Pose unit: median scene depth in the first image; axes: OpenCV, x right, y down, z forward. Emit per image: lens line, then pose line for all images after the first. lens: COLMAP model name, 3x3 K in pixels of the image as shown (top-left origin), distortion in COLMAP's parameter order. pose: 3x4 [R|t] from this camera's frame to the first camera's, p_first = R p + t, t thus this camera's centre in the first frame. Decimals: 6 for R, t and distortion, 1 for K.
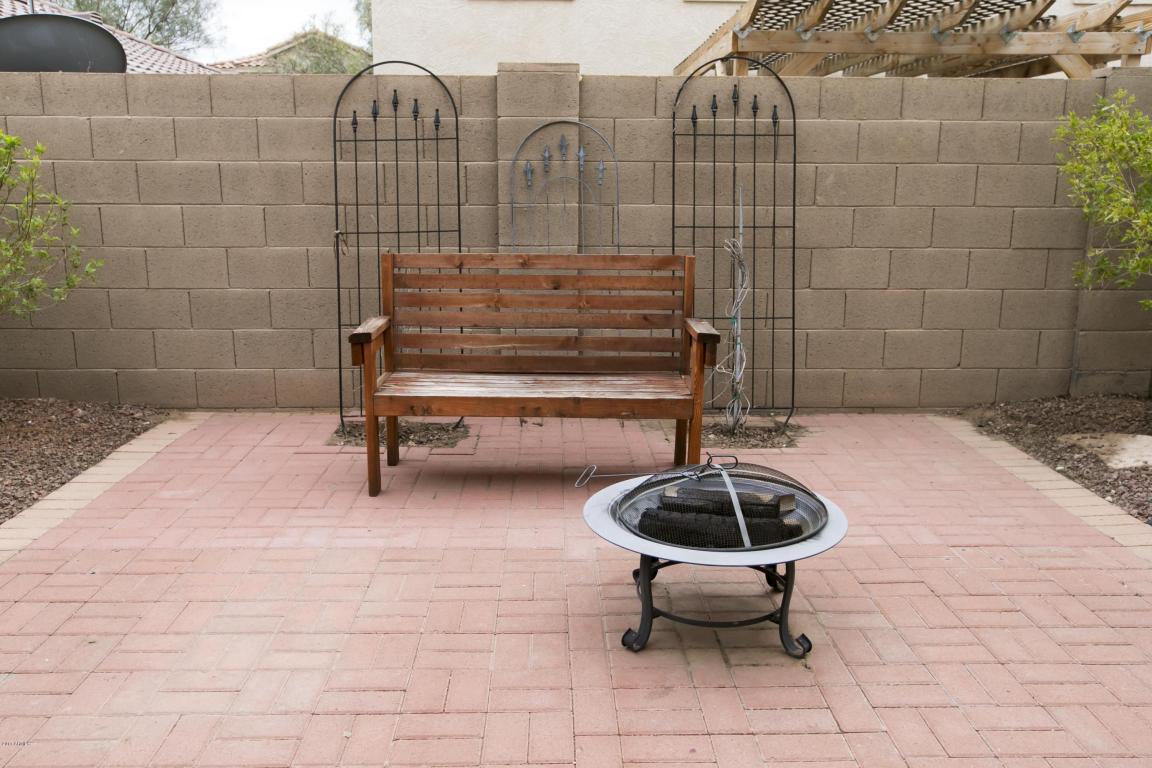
lens RADIAL K [[946.8, 0, 575.7], [0, 946.8, 382.7], [0, 0, 1]] dist [-0.002894, -0.005833]
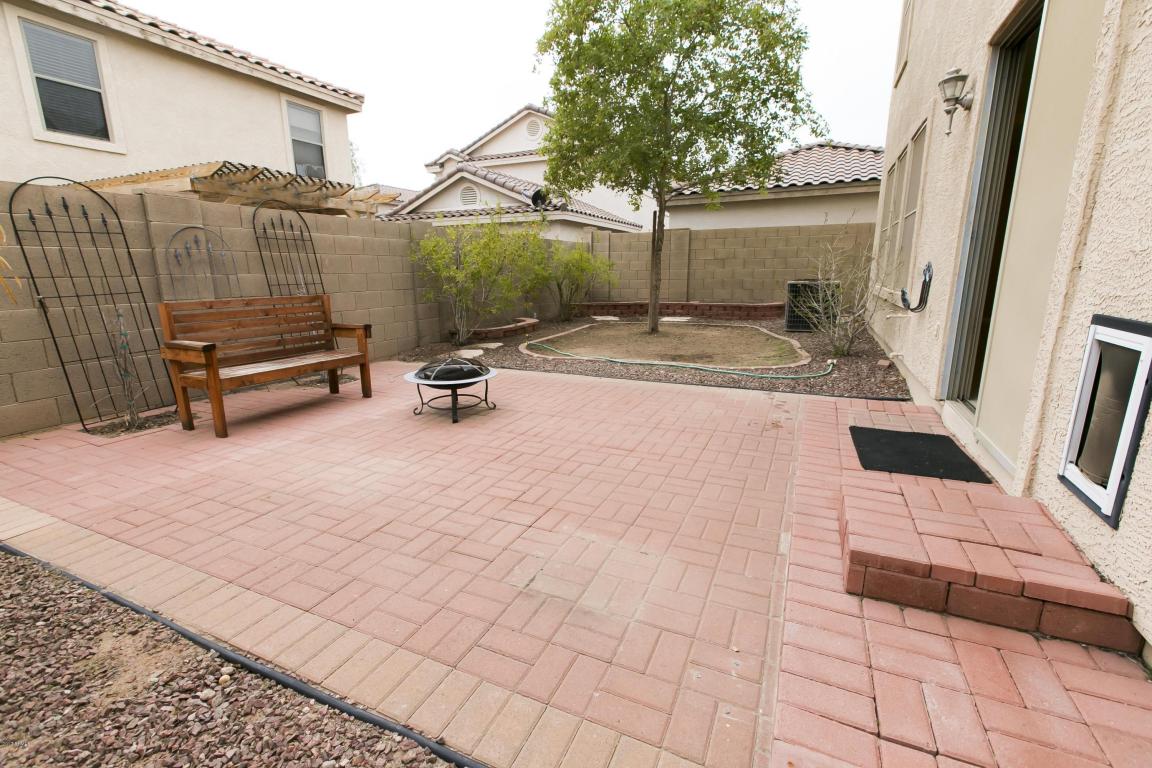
lens RADIAL K [[507.9, 0, 576.0], [0, 507.9, 387.0], [0, 0, 1]] dist [-0.000853, -0.000246]
pose [[0.437883, -0.209377, 0.874311, -0.679015], [0.199690, 0.970861, 0.132488, 0.031172], [-0.876574, 0.116577, 0.466934, -0.022006]]
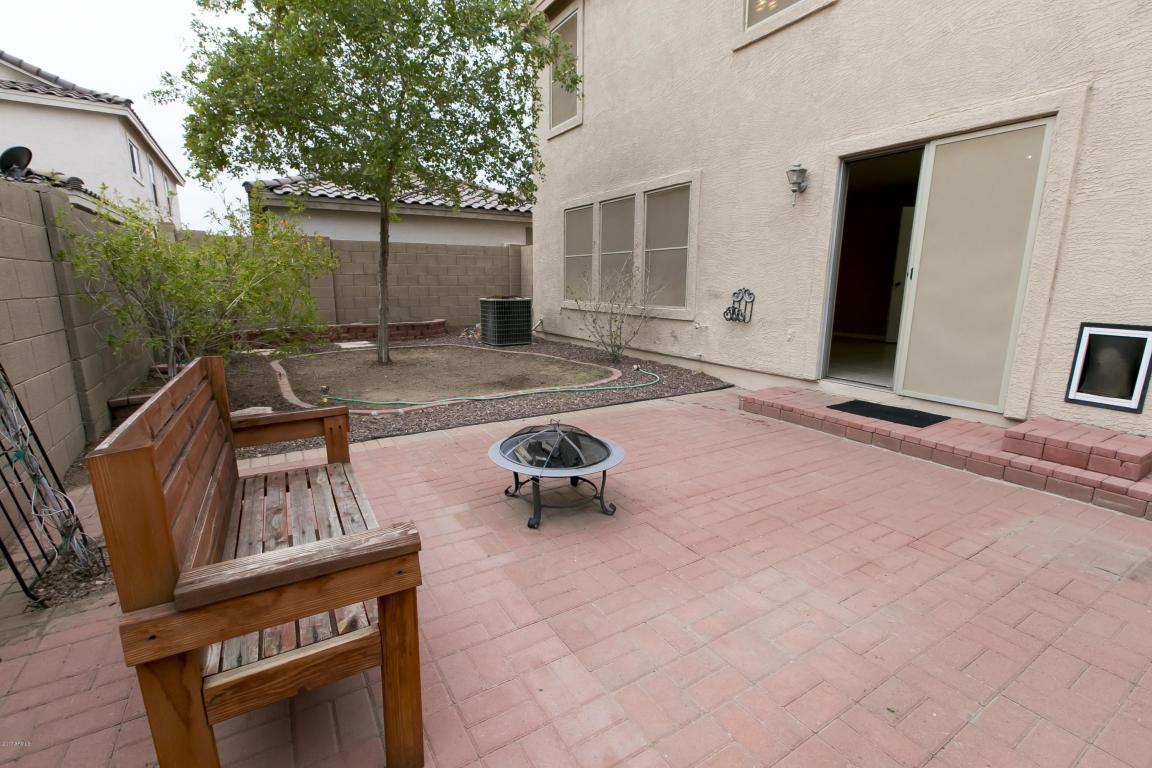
lens RADIAL K [[507.9, 0, 567.1], [0, 507.9, 386.0], [0, 0, 1]] dist [-0.000853, -0.000246]
pose [[-0.491088, -0.183083, 0.851653, -0.474264], [0.175590, 0.936792, 0.302636, -0.194945], [-0.853230, 0.298162, -0.427900, 0.912143]]
